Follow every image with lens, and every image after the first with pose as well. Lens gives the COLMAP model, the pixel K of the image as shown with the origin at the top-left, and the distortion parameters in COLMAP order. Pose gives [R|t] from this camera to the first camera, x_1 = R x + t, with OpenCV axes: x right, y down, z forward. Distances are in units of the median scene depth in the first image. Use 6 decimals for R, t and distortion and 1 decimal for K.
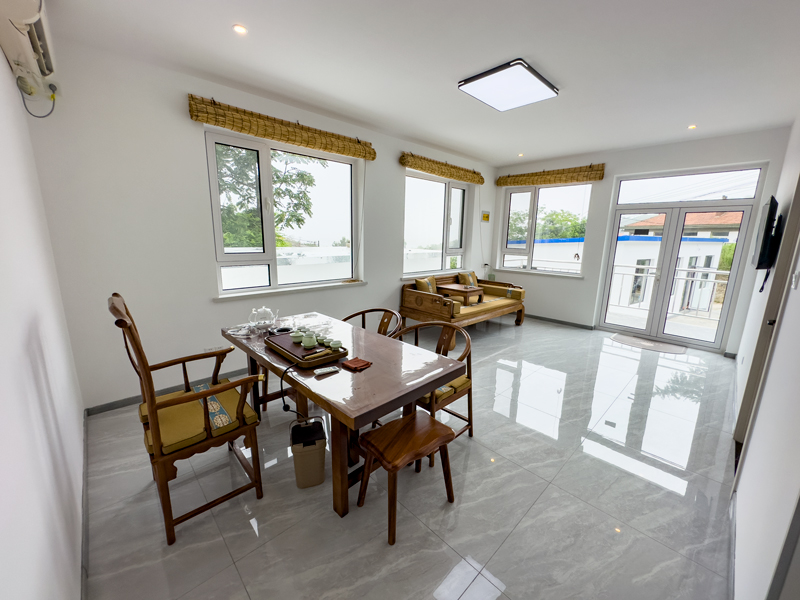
lens RADIAL K [[319.3, 0, 400.0], [0, 319.3, 300.0], [0, 0, 1]] dist [-0.003243, -0.000141]
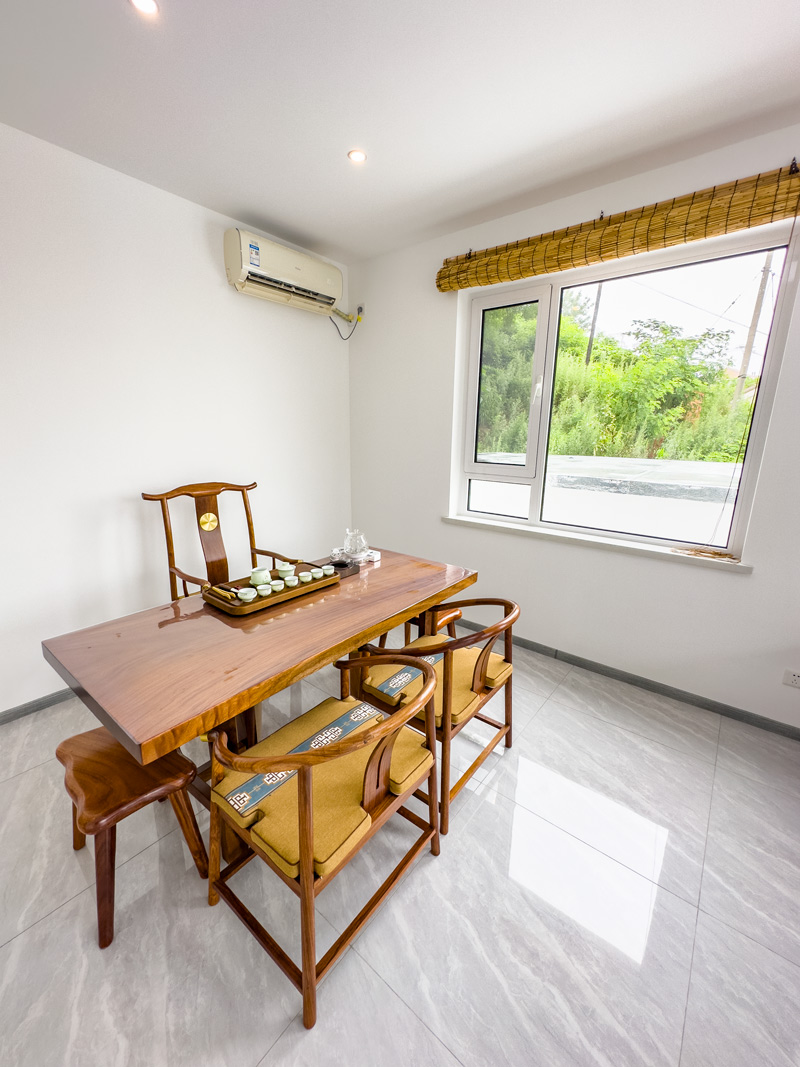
lens RADIAL K [[425.8, 0, 400.0], [0, 425.8, 533.5], [0, 0, 1]] dist [-0.003243, -0.000141]
pose [[0.128717, 0.207635, -0.969701, 0.481894], [-0.211049, 0.961170, 0.177794, -0.142788], [0.968963, 0.181770, 0.167540, 0.793408]]
